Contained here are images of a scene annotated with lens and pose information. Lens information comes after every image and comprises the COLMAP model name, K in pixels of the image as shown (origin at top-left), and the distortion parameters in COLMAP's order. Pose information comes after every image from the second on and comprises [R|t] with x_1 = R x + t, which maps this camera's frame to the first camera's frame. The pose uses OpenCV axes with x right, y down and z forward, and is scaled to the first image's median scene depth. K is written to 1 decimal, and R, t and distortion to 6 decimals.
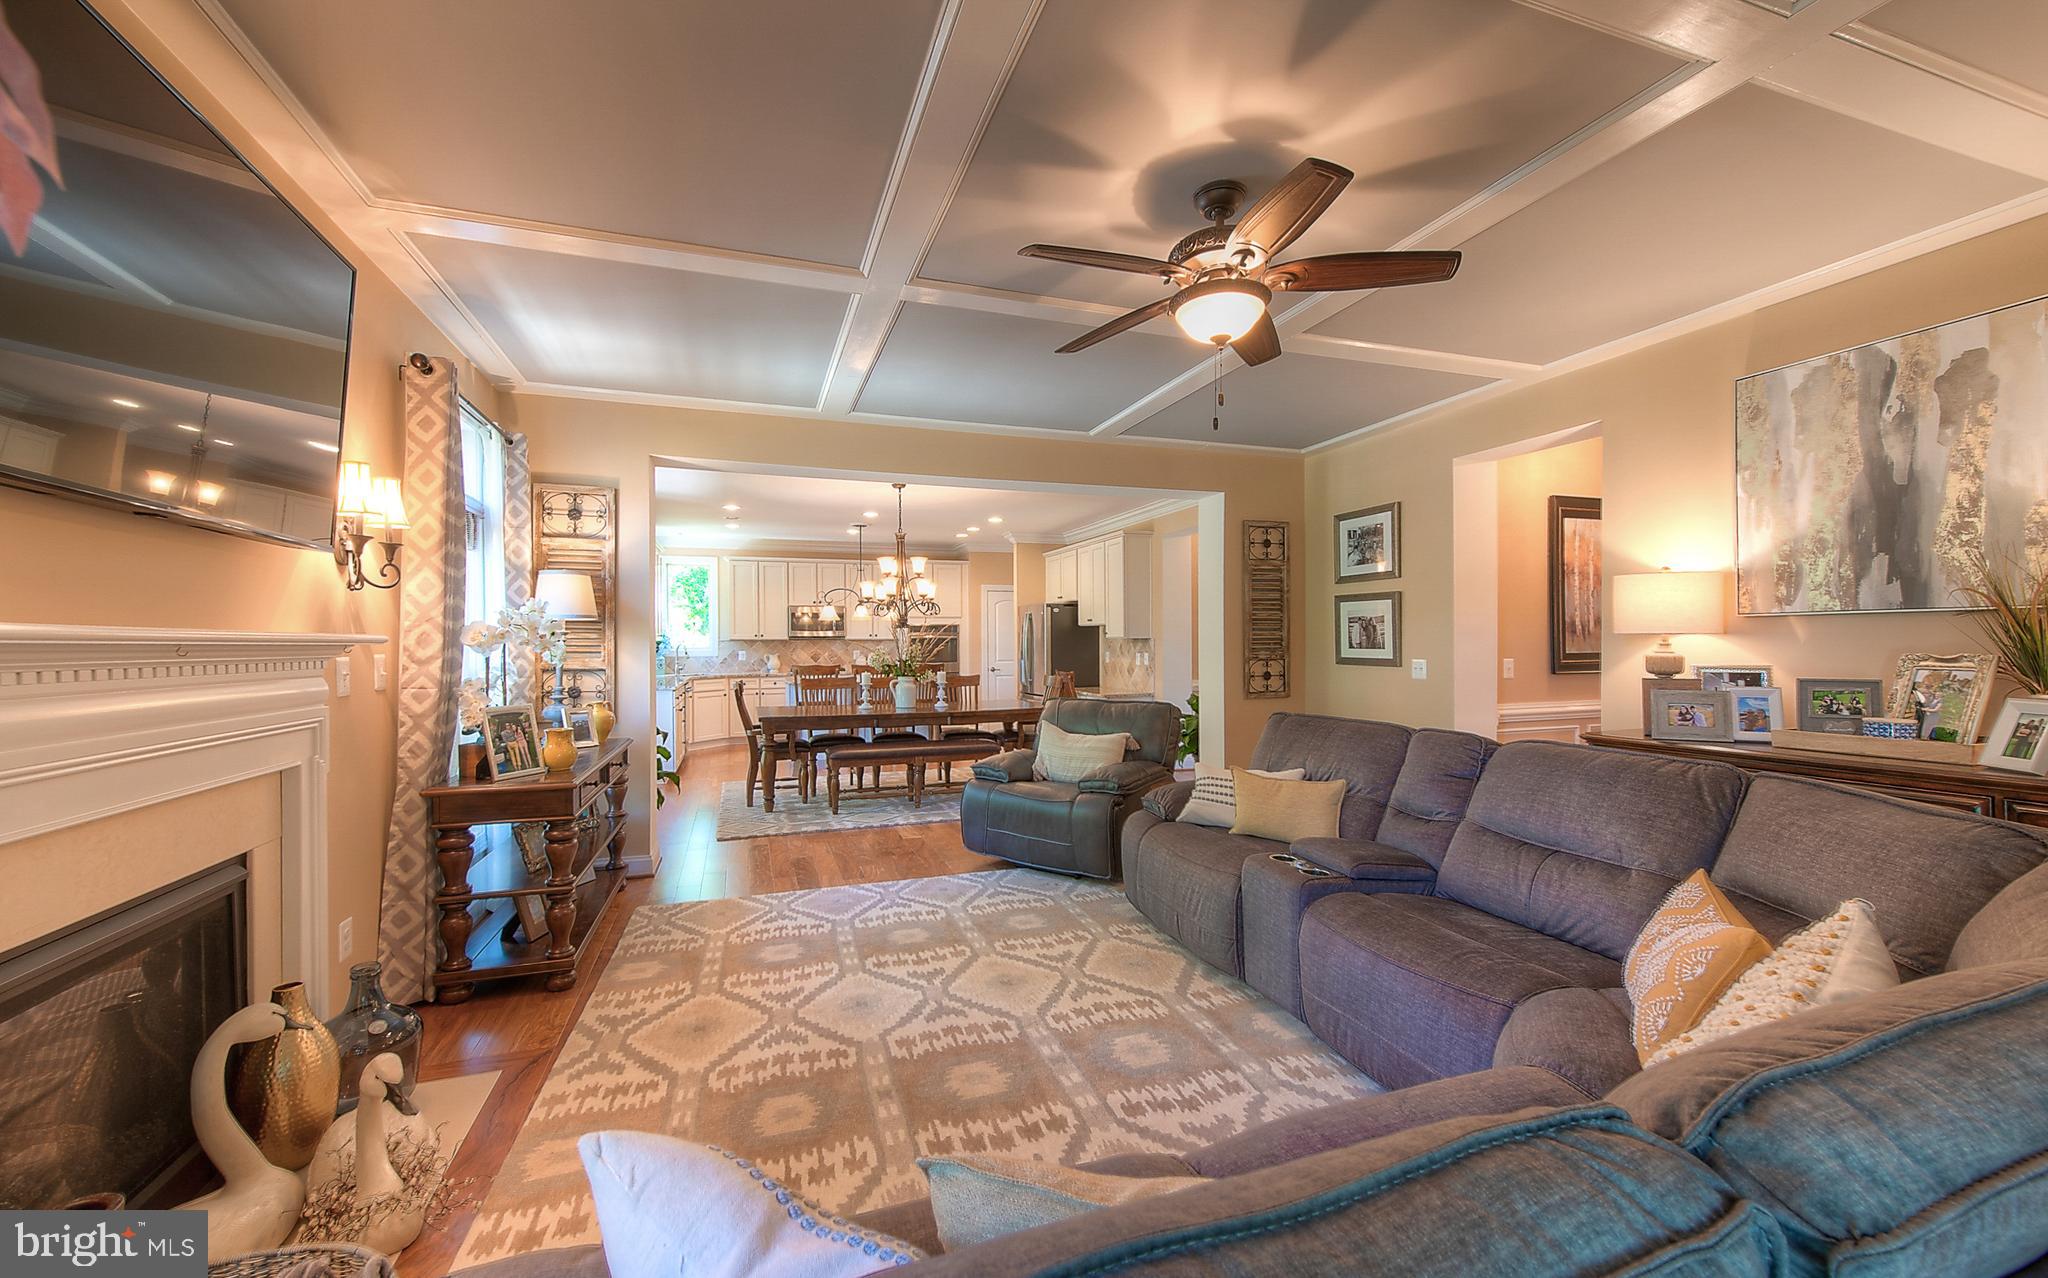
lens RADIAL K [[811.2, 0, 1024.0], [0, 811.2, 639.0], [0, 0, 1]] dist [0.000182, -0.000071]
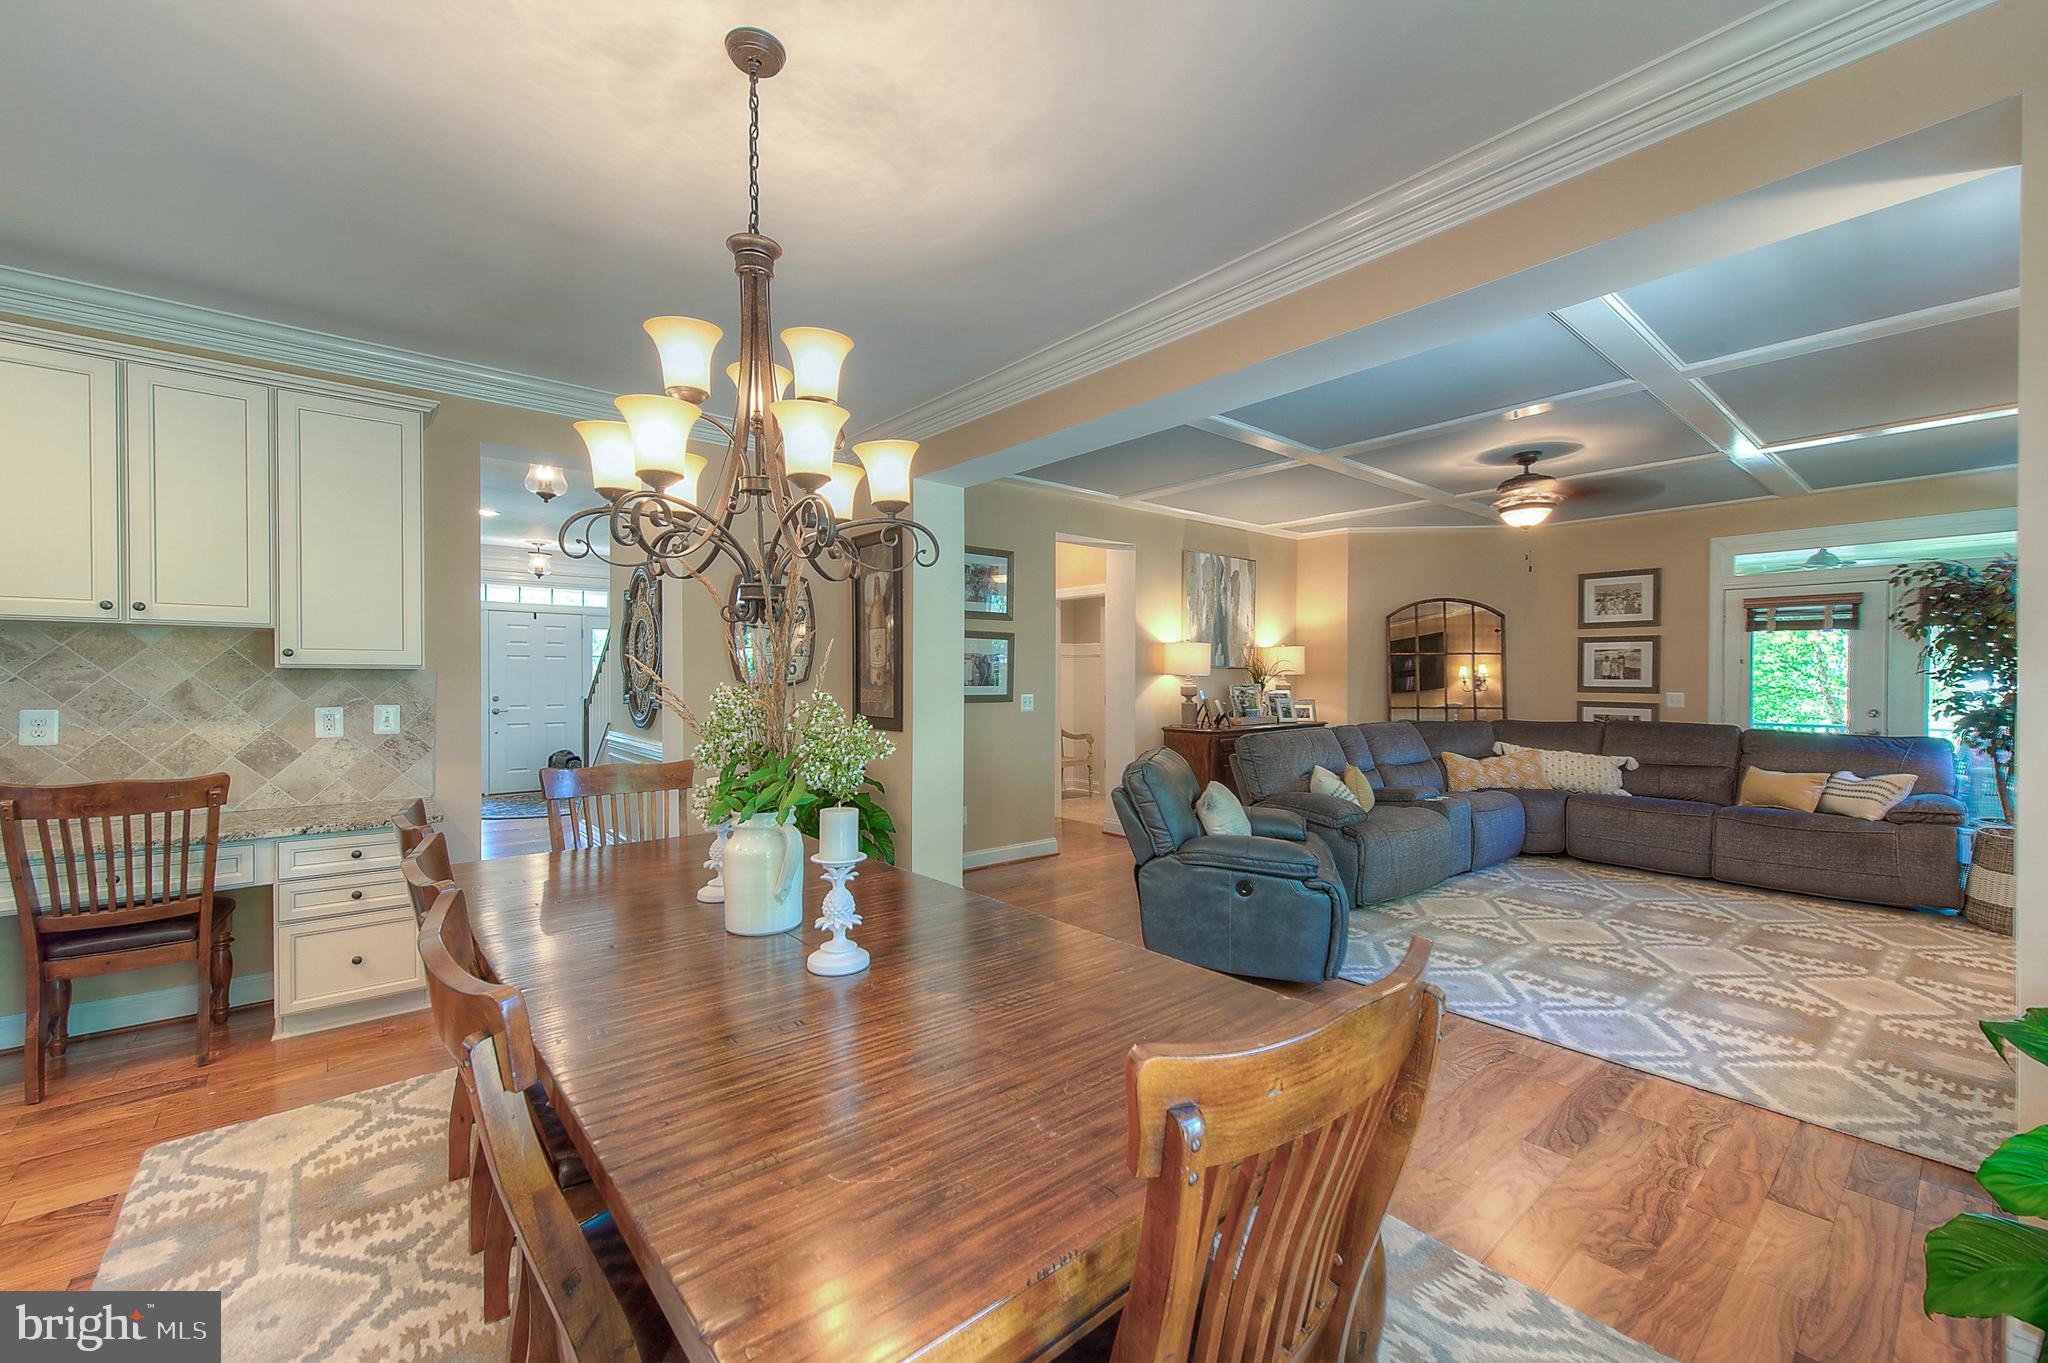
lens RADIAL K [[817.4, 0, 1027.9], [0, 817.4, 683.8], [0, 0, 1]] dist [0.012900, -0.002462]
pose [[-0.362773, -0.002067, 0.931875, -0.779126], [-0.002465, 0.999996, 0.001258, 0.010977], [-0.931874, -0.001841, -0.362776, 1.871818]]
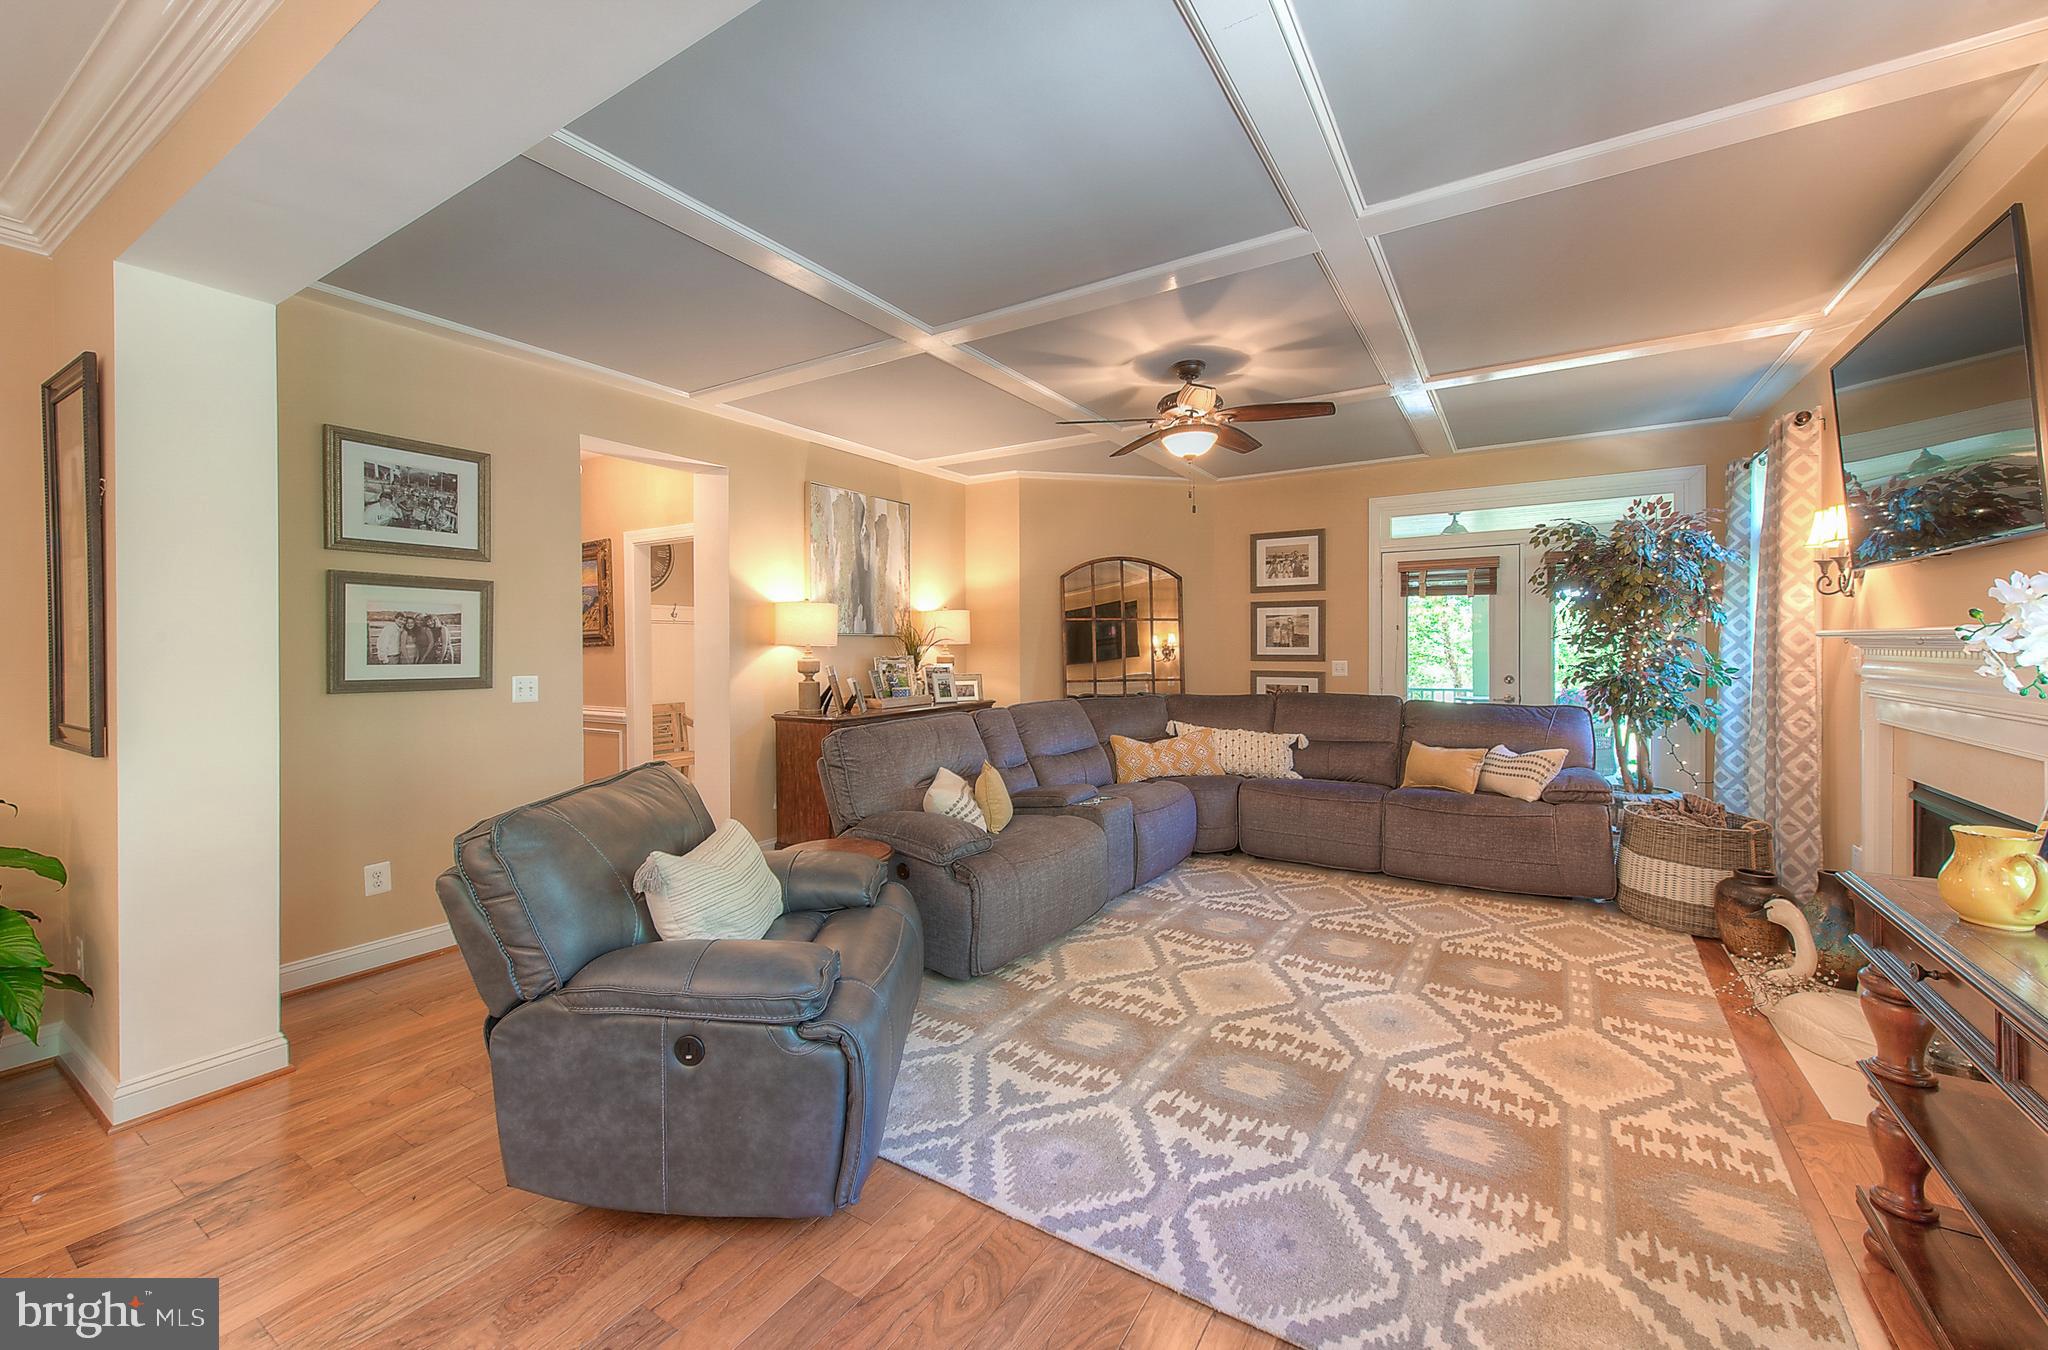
lens RADIAL K [[806.1, 0, 1023.9], [0, 806.1, 650.5], [0, 0, 1]] dist [0.019831, -0.009389]
pose [[-0.628209, 0.007446, 0.778009, -0.512722], [0.007085, 0.999967, -0.003850, 0.009857], [-0.778013, 0.003094, -0.628241, 1.467758]]
